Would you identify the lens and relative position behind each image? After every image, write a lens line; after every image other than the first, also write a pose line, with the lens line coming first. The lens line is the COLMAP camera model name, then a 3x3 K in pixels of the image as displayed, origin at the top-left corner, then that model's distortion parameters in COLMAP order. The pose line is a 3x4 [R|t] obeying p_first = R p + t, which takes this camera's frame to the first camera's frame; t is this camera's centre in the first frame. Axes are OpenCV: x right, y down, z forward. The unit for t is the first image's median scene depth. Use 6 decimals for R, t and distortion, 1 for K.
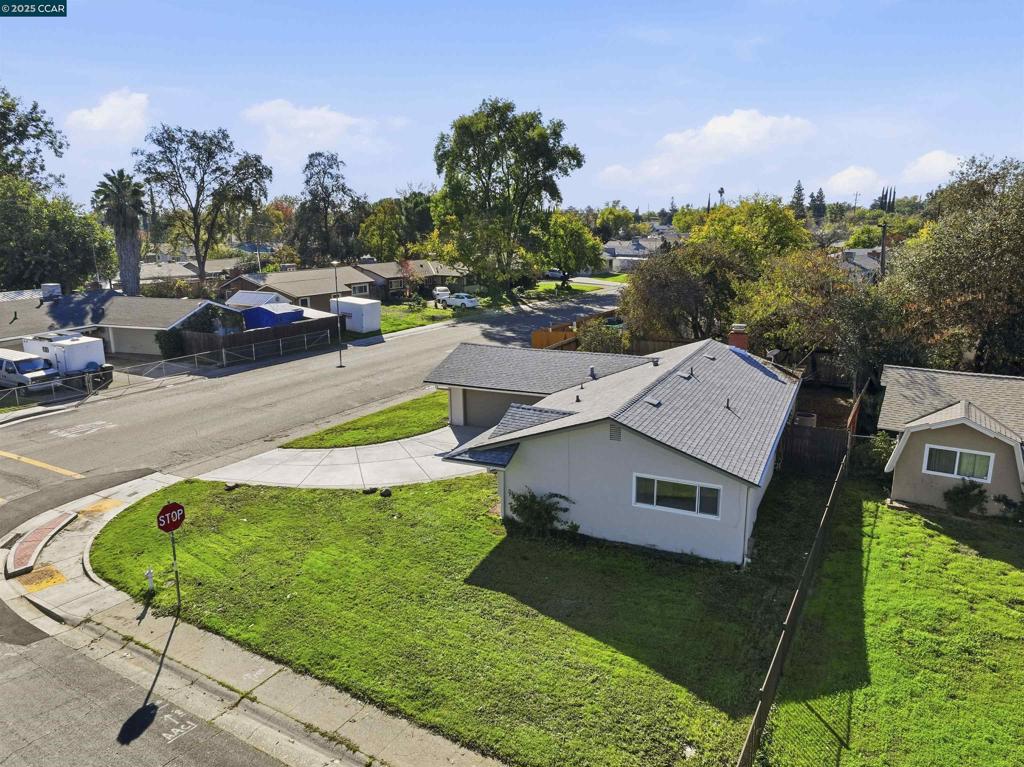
lens RADIAL K [[720.1, 0, 510.7], [0, 720.1, 387.0], [0, 0, 1]] dist [0.003931, 0.007736]
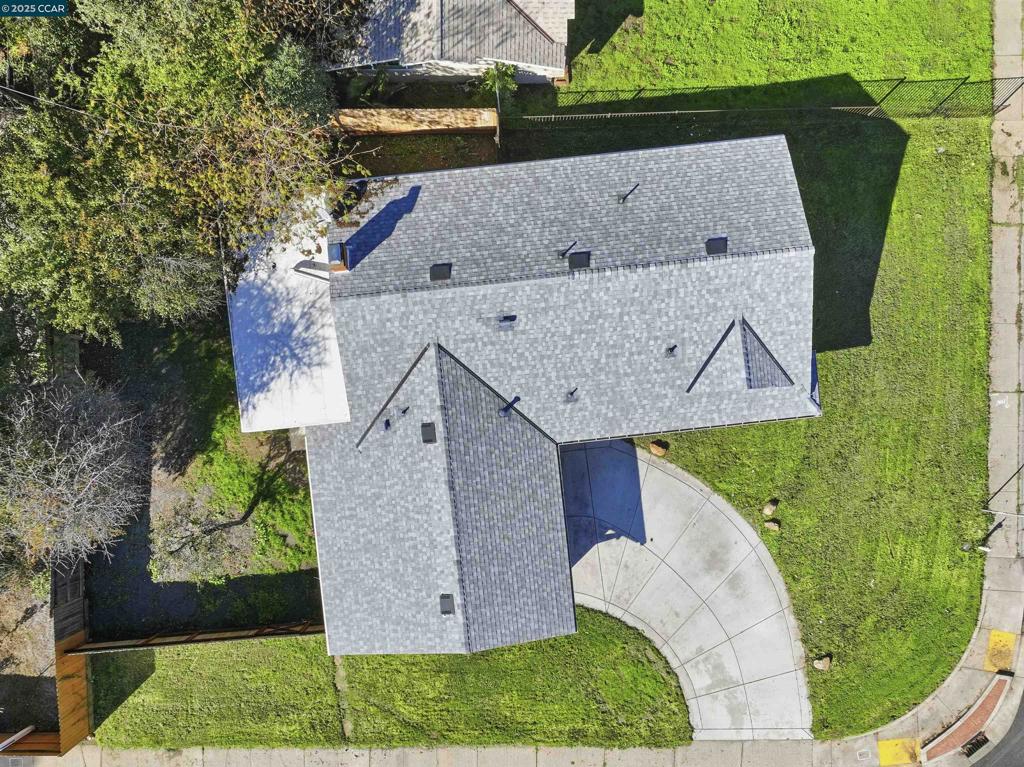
lens RADIAL K [[815.3, 0, 509.7], [0, 815.3, 437.7], [0, 0, 1]] dist [0.003247, -0.000064]
pose [[-0.524365, -0.851450, -0.008596, 0.140863], [0.191338, -0.127660, 0.973187, -1.269488], [-0.829718, 0.508660, 0.229855, 1.206117]]
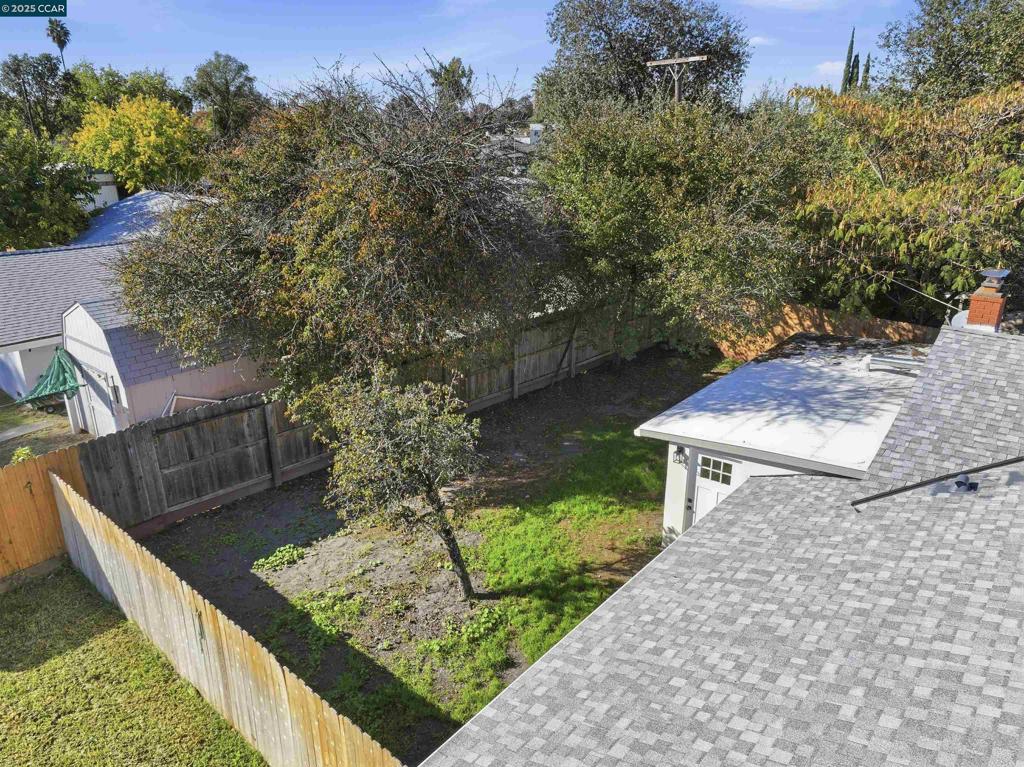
lens RADIAL K [[720.1, 0, 510.7], [0, 720.1, 387.0], [0, 0, 1]] dist [0.003931, 0.007736]
pose [[0.245918, -0.323828, 0.913597, -0.200482], [0.217115, 0.936995, 0.273680, -0.300431], [-0.944662, 0.131053, 0.300732, 1.770205]]
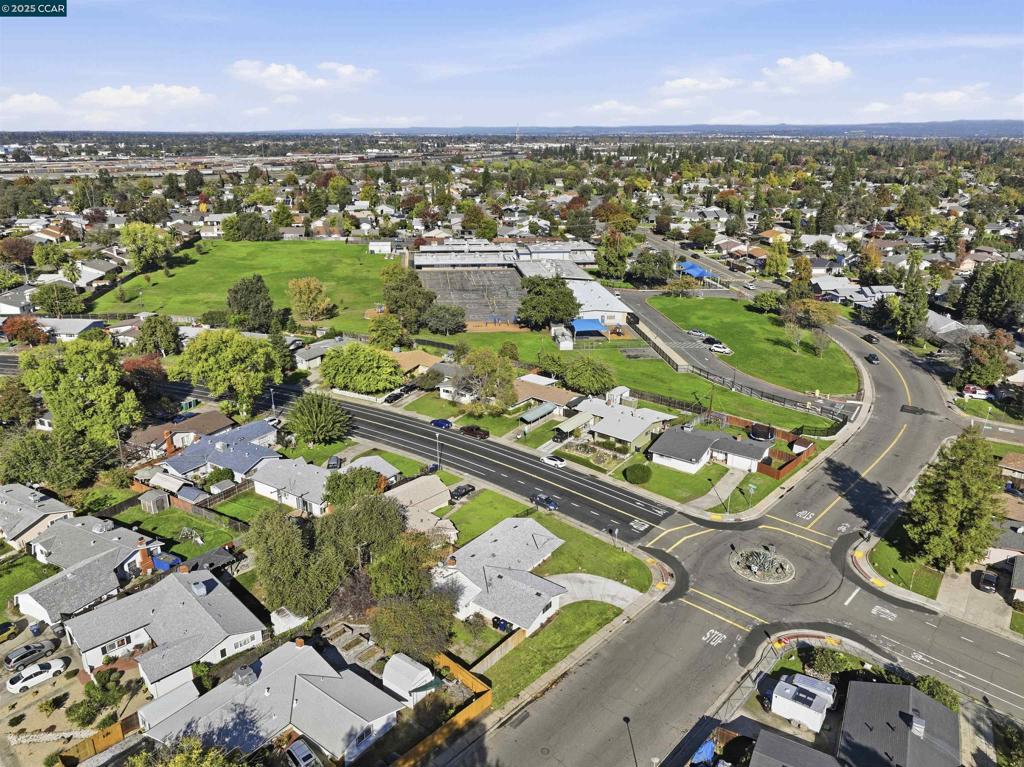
lens RADIAL K [[720.1, 0, 510.7], [0, 720.1, 387.0], [0, 0, 1]] dist [0.003931, 0.007736]
pose [[-0.979841, -0.069162, 0.187423, -0.553413], [0.042016, 0.845837, 0.531784, -3.171367], [-0.195308, 0.528939, -0.825880, 4.403074]]
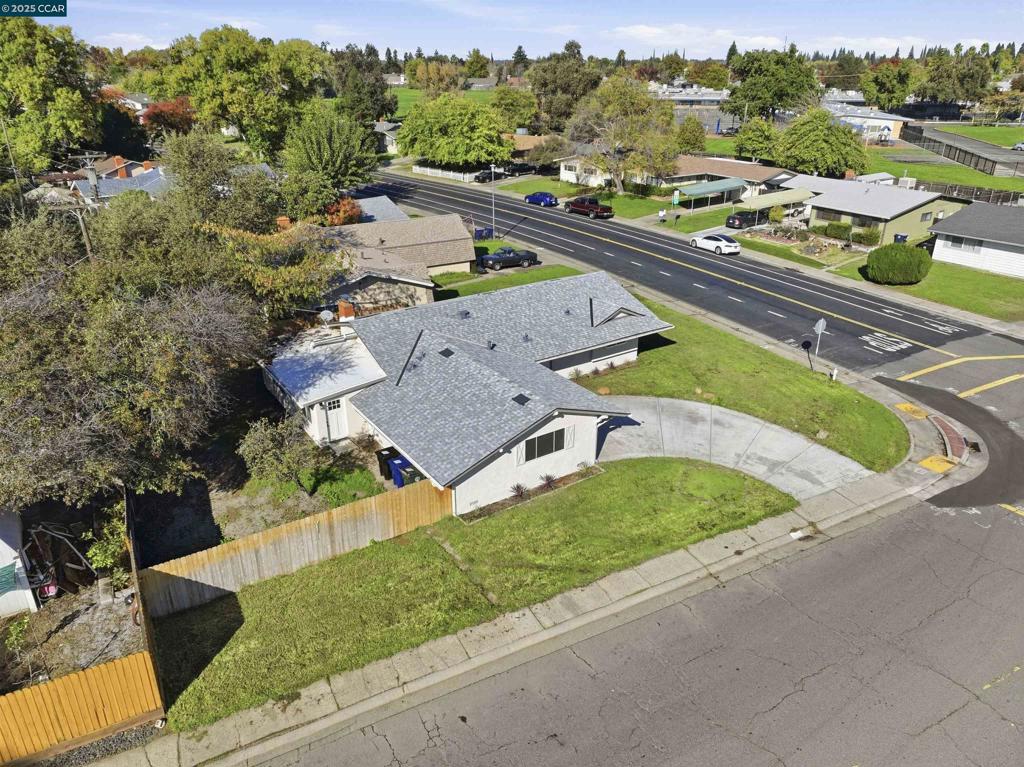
lens RADIAL K [[720.1, 0, 510.7], [0, 720.1, 387.0], [0, 0, 1]] dist [0.003931, 0.007736]
pose [[-0.864280, -0.202226, 0.460570, -0.606961], [0.117661, 0.808948, 0.575986, -0.851963], [-0.489056, 0.552004, -0.675363, 2.566629]]
